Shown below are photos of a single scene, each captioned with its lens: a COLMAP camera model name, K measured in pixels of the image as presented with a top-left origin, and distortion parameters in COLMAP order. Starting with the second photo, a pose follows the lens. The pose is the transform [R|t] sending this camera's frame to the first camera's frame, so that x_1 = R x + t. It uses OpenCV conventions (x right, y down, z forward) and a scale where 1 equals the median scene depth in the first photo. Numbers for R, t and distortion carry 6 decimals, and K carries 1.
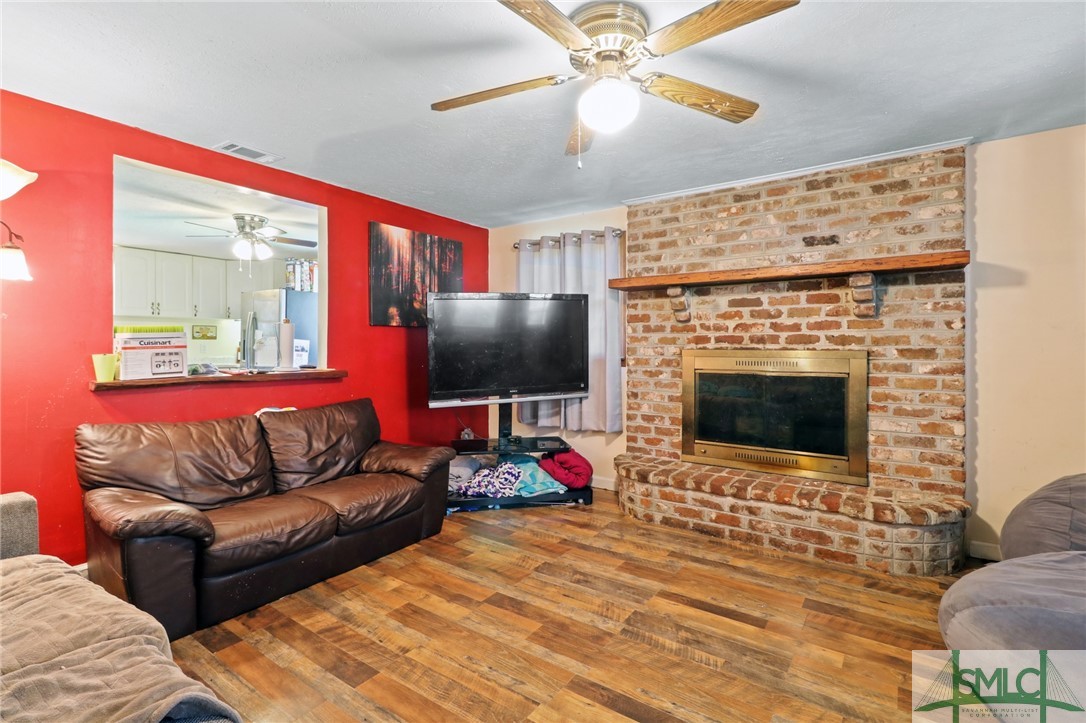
lens RADIAL K [[506.5, 0, 543.1], [0, 506.5, 345.9], [0, 0, 1]] dist [-0.000158, -0.000067]
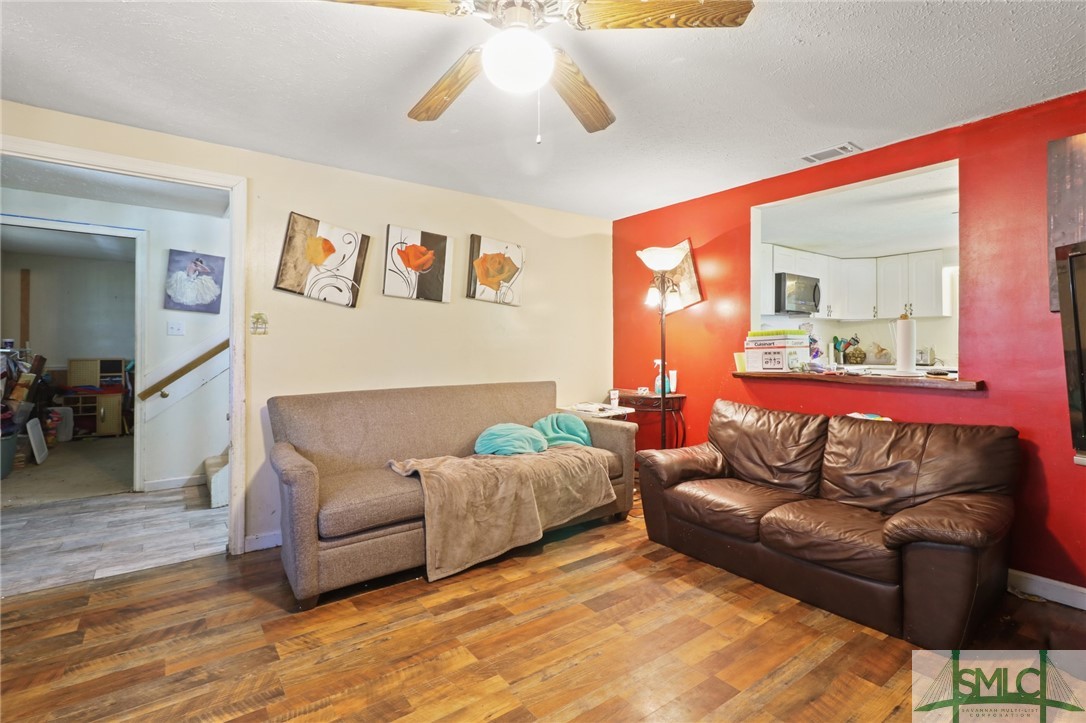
lens RADIAL K [[506.5, 0, 543.1], [0, 506.5, 345.9], [0, 0, 1]] dist [-0.000158, -0.000067]
pose [[-0.311846, -0.002316, -0.950130, 0.517355], [0.004155, 0.999984, -0.003801, 0.000738], [0.950124, -0.005133, -0.311831, 0.736926]]
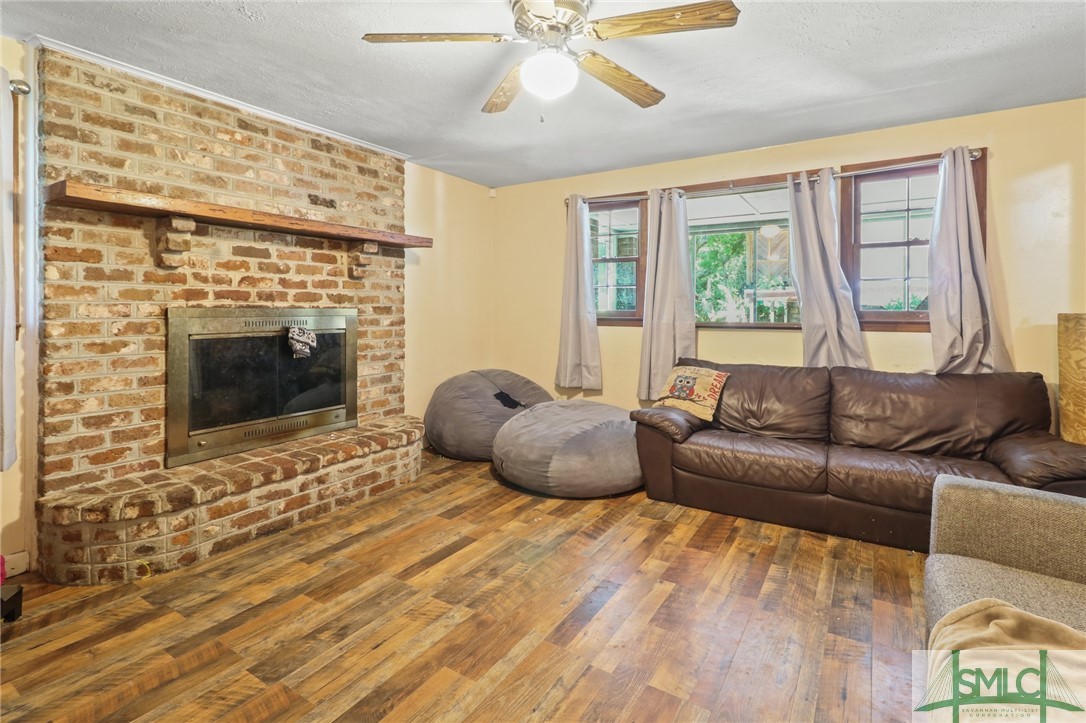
lens RADIAL K [[525.0, 0, 541.1], [0, 525.0, 308.4], [0, 0, 1]] dist [0.001956, 0.000432]
pose [[-0.045585, -0.005402, 0.998946, -0.542196], [-0.006897, 0.999963, 0.005093, 0.000596], [-0.998937, -0.006658, -0.045621, 0.604459]]
